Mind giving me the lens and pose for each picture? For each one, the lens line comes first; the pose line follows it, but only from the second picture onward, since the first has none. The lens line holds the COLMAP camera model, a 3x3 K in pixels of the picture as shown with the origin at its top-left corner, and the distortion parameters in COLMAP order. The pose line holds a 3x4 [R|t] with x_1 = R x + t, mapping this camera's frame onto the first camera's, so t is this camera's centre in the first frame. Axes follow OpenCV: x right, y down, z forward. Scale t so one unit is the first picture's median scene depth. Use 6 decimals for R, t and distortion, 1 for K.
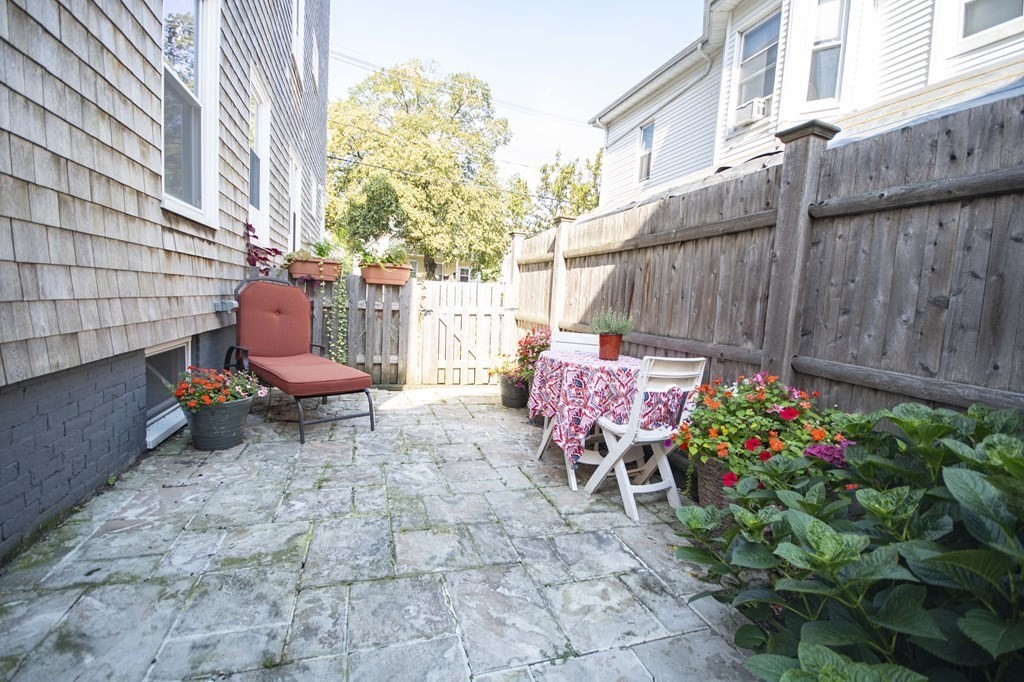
lens RADIAL K [[455.0, 0, 512.0], [0, 455.0, 341.0], [0, 0, 1]] dist [0.001955, 0.000492]
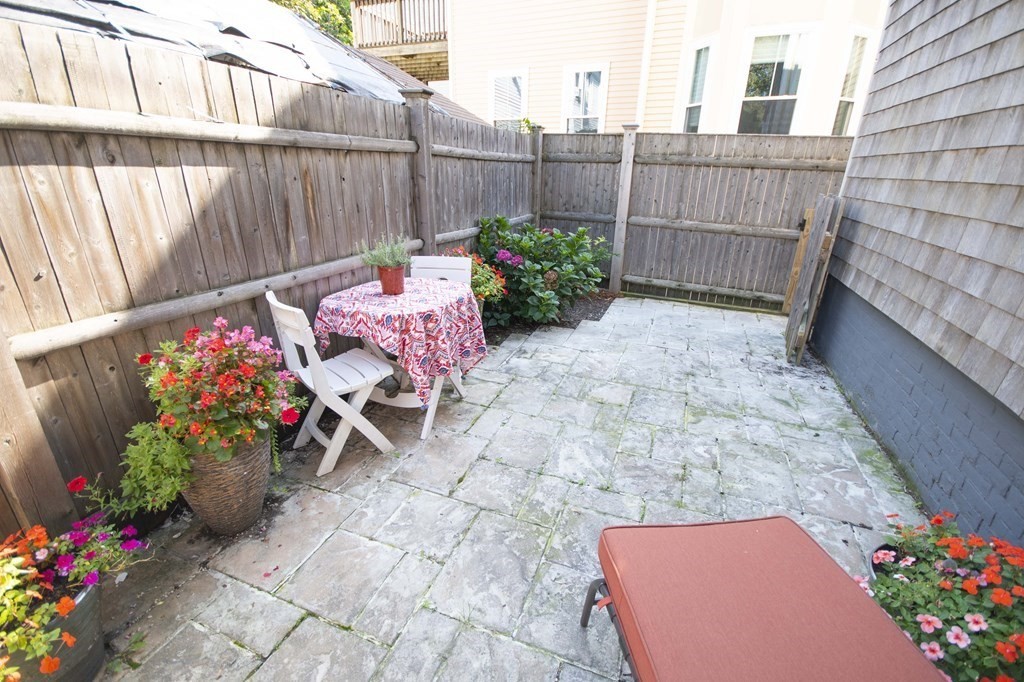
lens RADIAL K [[455.0, 0, 512.0], [0, 455.0, 341.0], [0, 0, 1]] dist [0.001955, 0.000492]
pose [[-0.775679, -0.292662, 0.559169, -0.594680], [-0.011160, 0.892207, 0.451489, -0.335725], [-0.631029, 0.343970, -0.695333, 1.788321]]
